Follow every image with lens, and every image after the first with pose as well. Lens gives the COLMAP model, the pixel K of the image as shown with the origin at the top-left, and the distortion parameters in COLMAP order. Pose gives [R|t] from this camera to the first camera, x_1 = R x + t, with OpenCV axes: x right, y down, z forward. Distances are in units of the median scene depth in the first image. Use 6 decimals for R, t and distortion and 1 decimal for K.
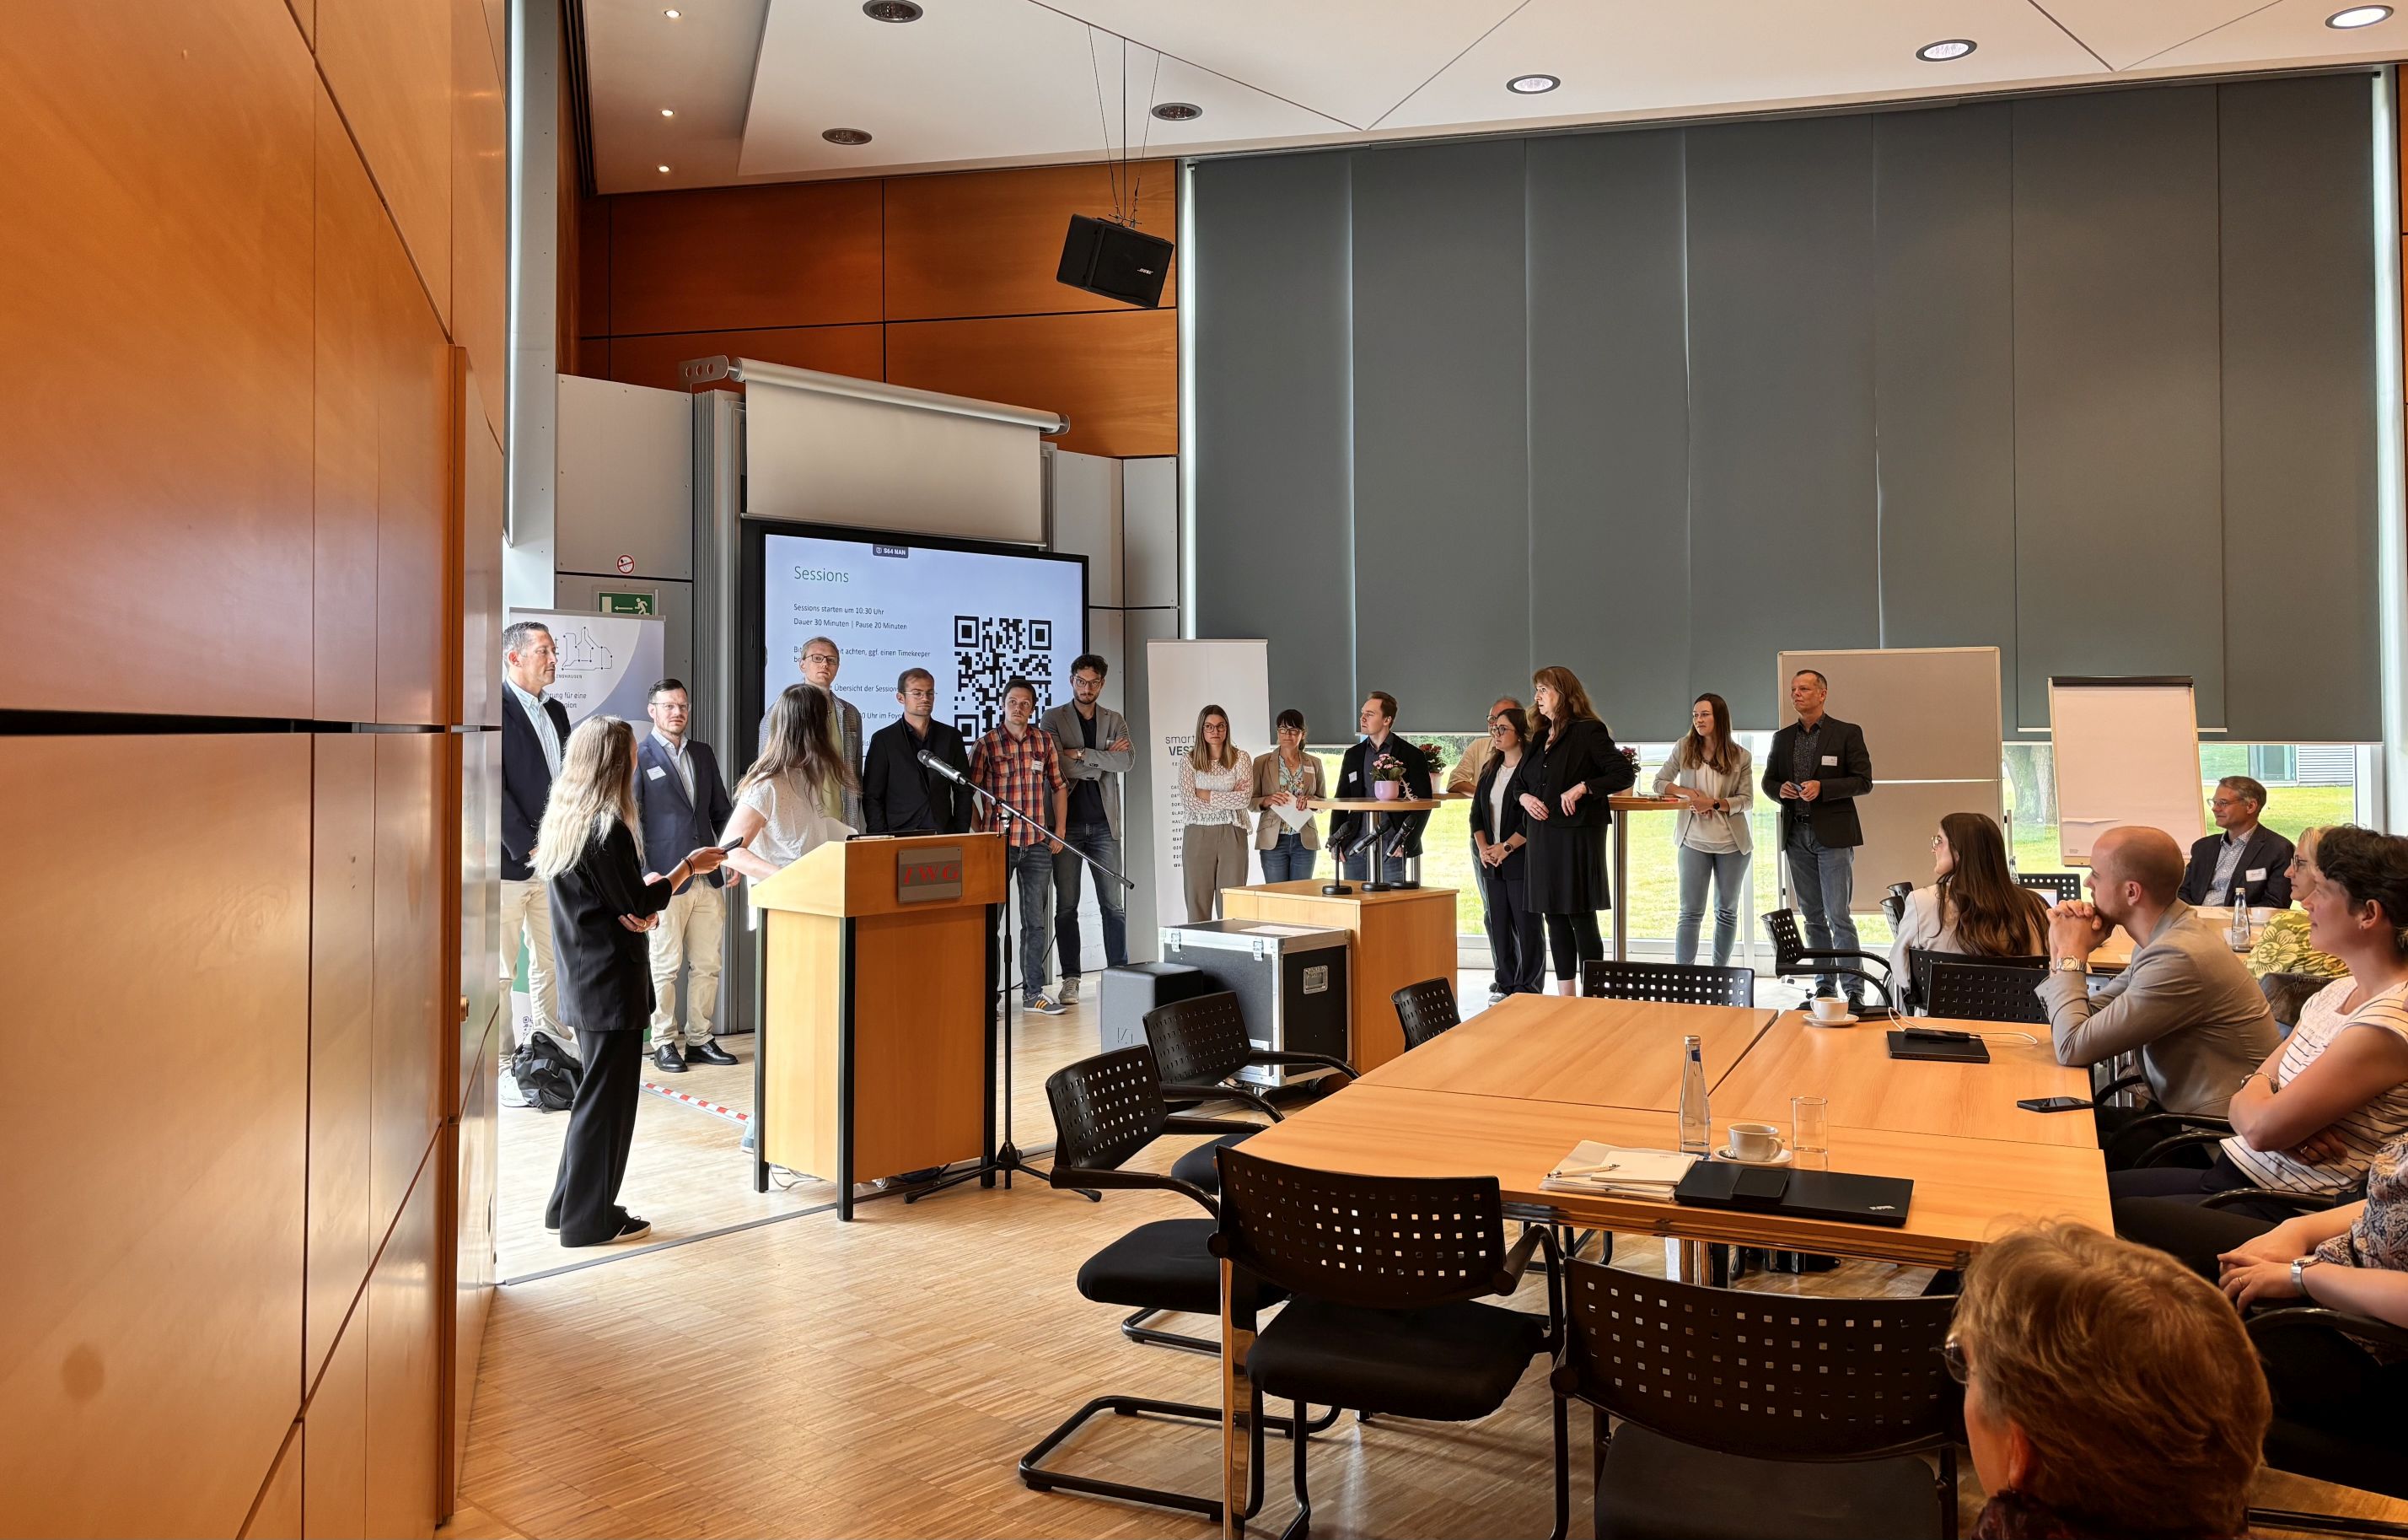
lens RADIAL K [[1863.9, 0, 1207.3], [0, 1863.9, 657.0], [0, 0, 1]] dist [-0.001694, -0.000567]
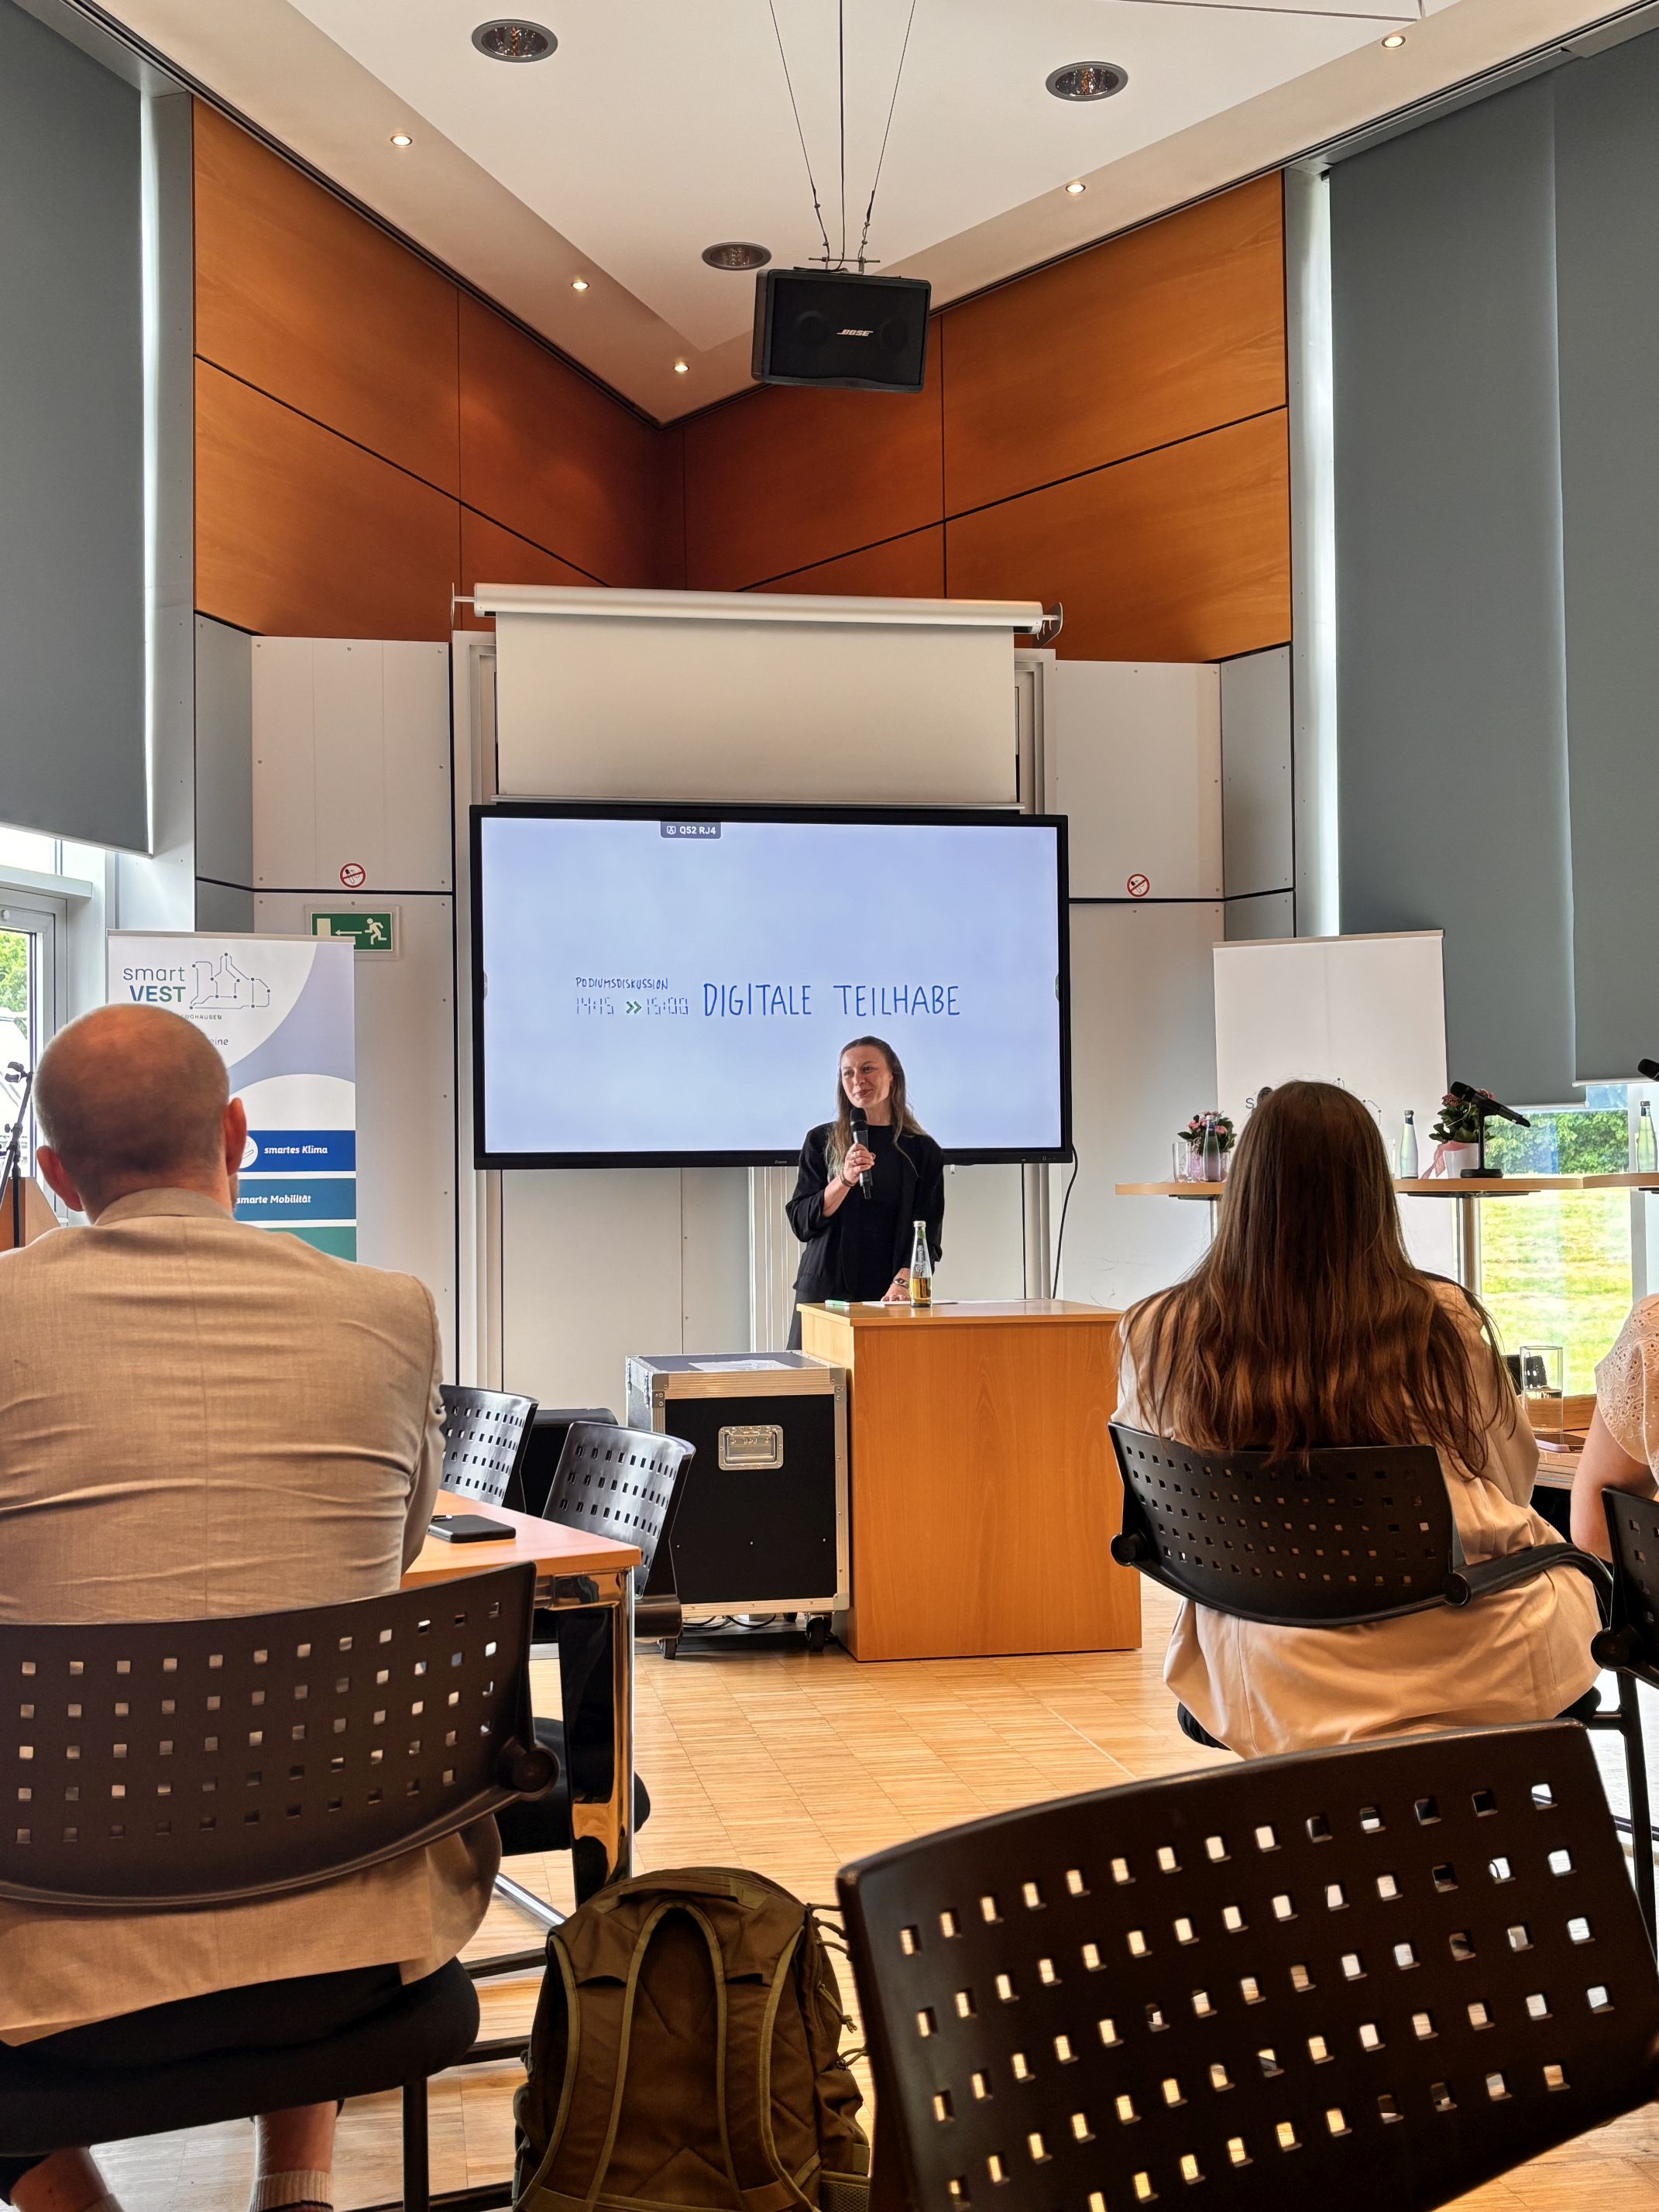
lens RADIAL K [[2361.5, 0, 827.0], [0, 2361.5, 1128.1], [0, 0, 1]] dist [0.294428, -1.175665]
pose [[0.788919, -0.022550, -0.614083, 0.403001], [0.035846, 0.999314, 0.009356, 0.047419], [0.613450, -0.029394, 0.789186, 0.307241]]
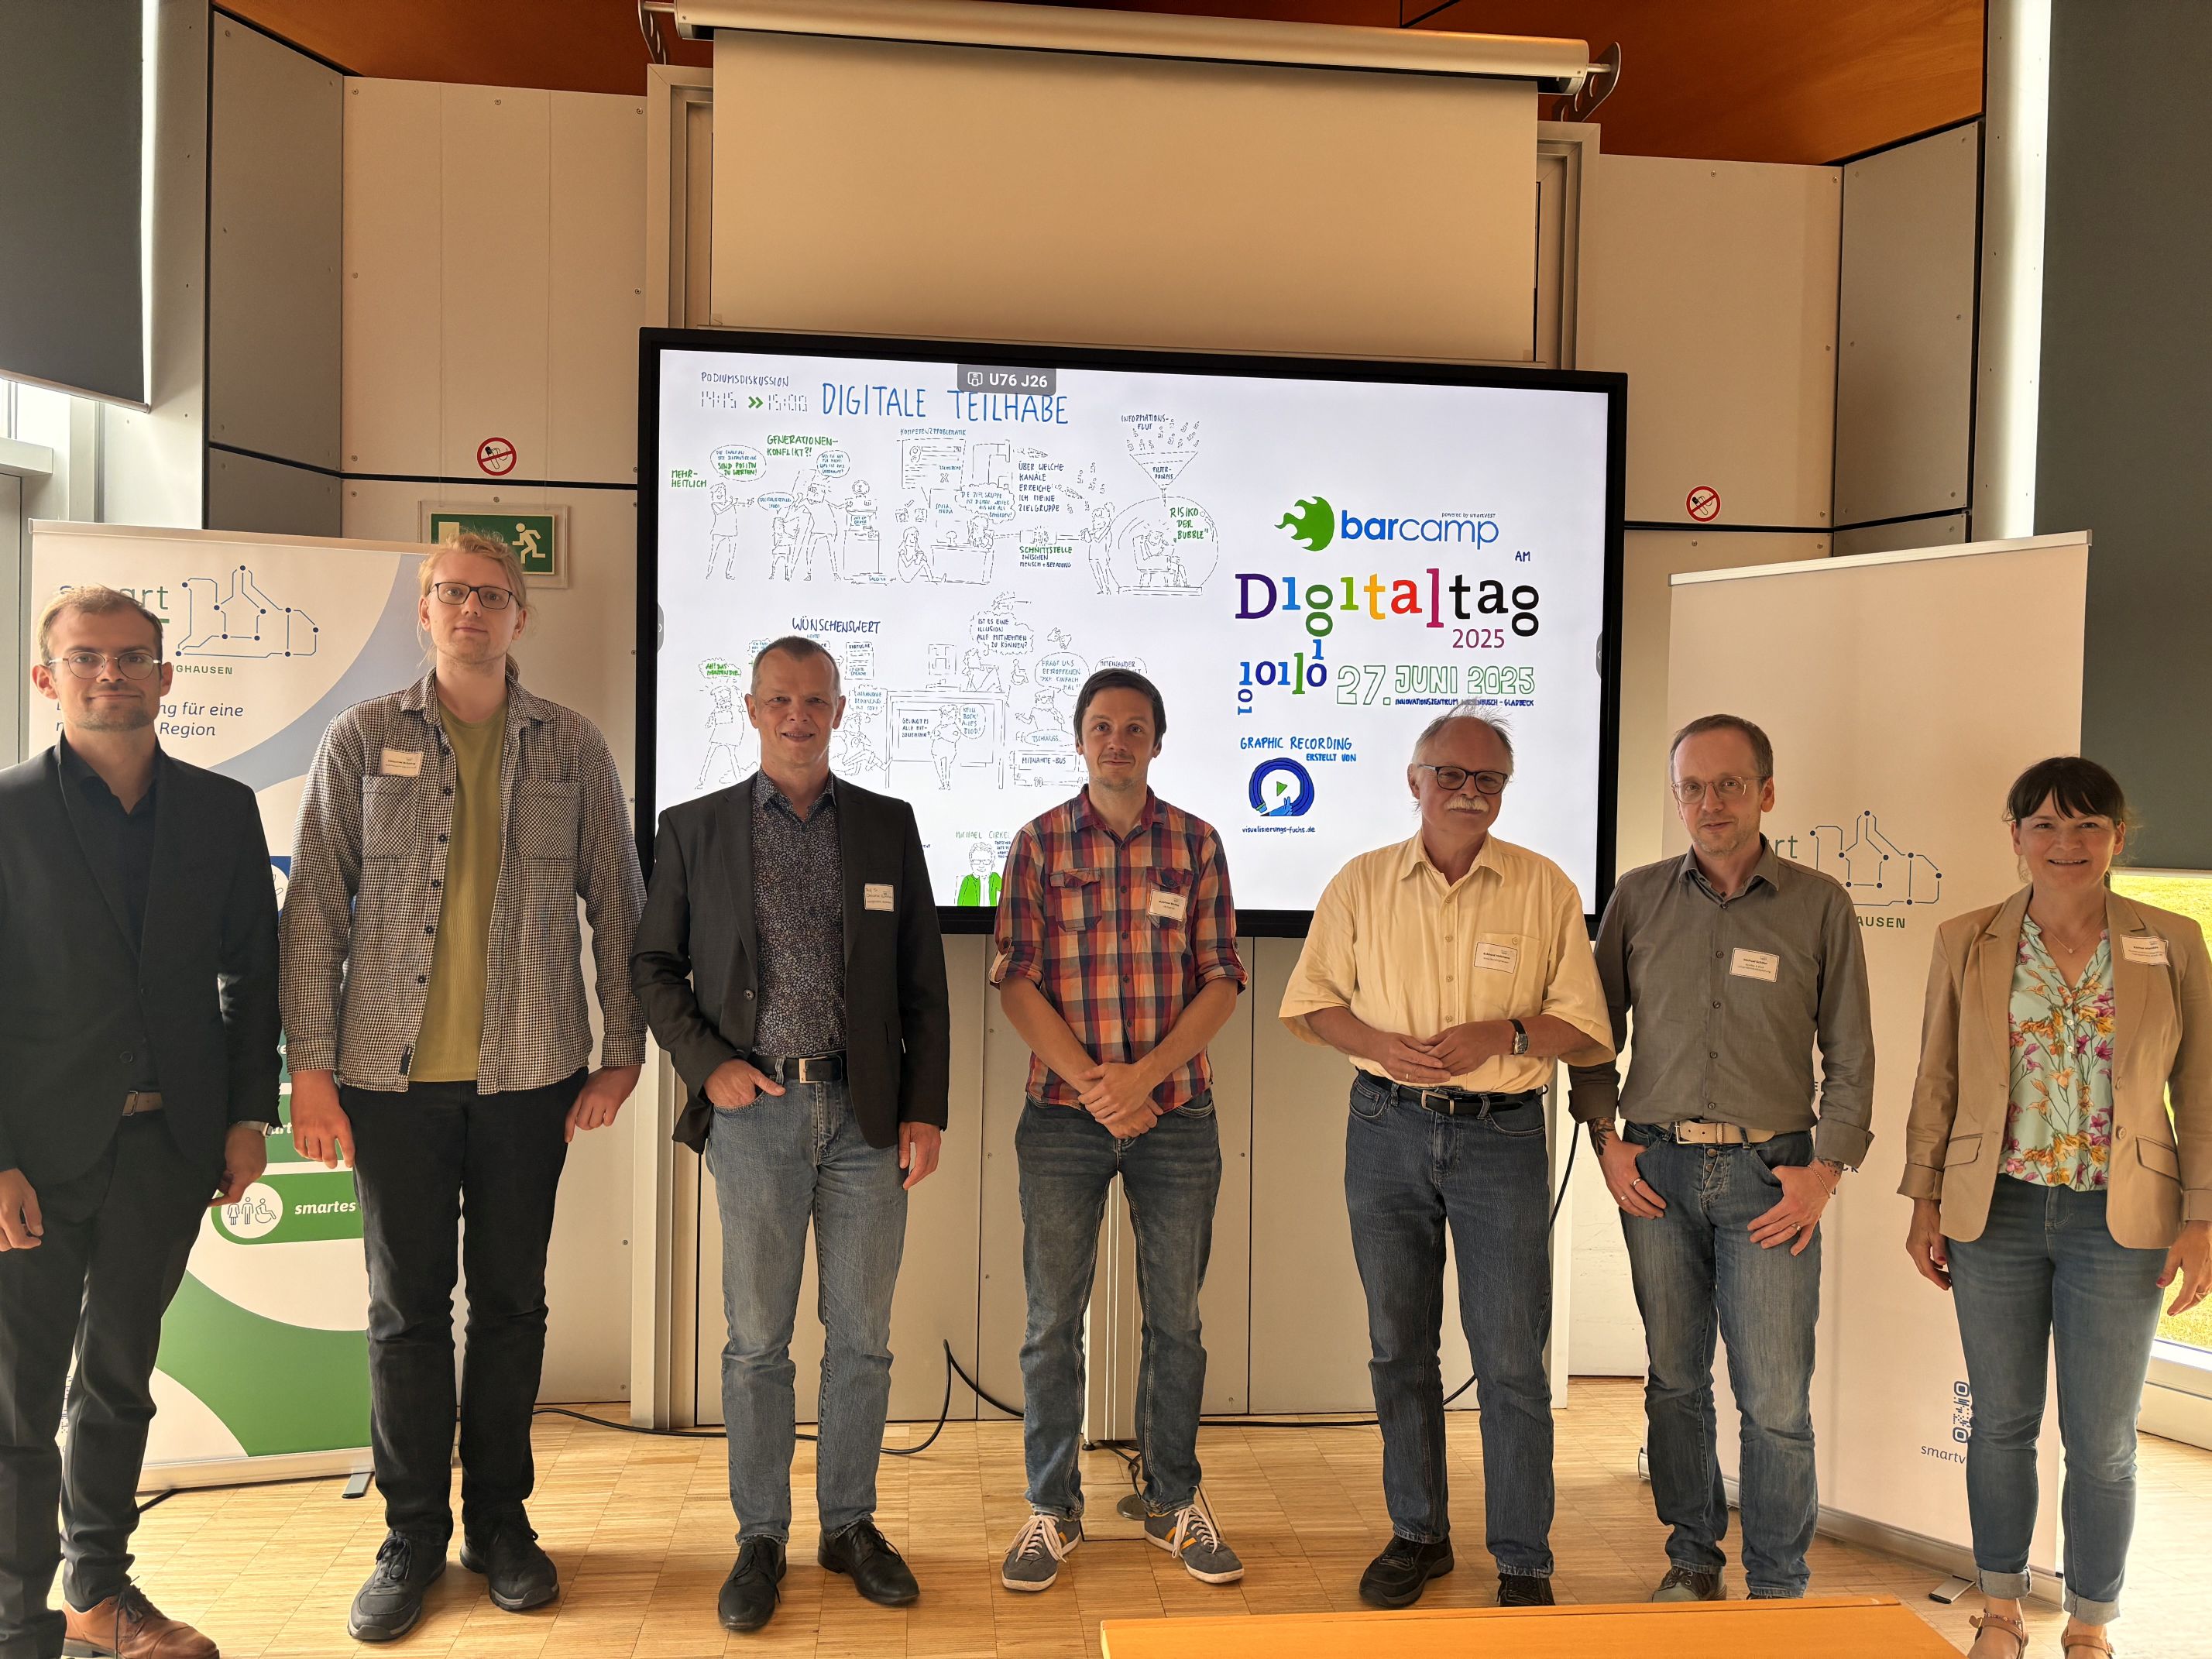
lens RADIAL K [[1698.5, 0, 1106.0], [0, 1698.5, 829.5], [0, 0, 1]] dist [0.036207, 0.001666]
pose [[0.744135, 0.025135, -0.667556, 0.106458], [0.008457, 0.998857, 0.047036, 0.027142], [0.667976, -0.040647, 0.743072, 0.691711]]
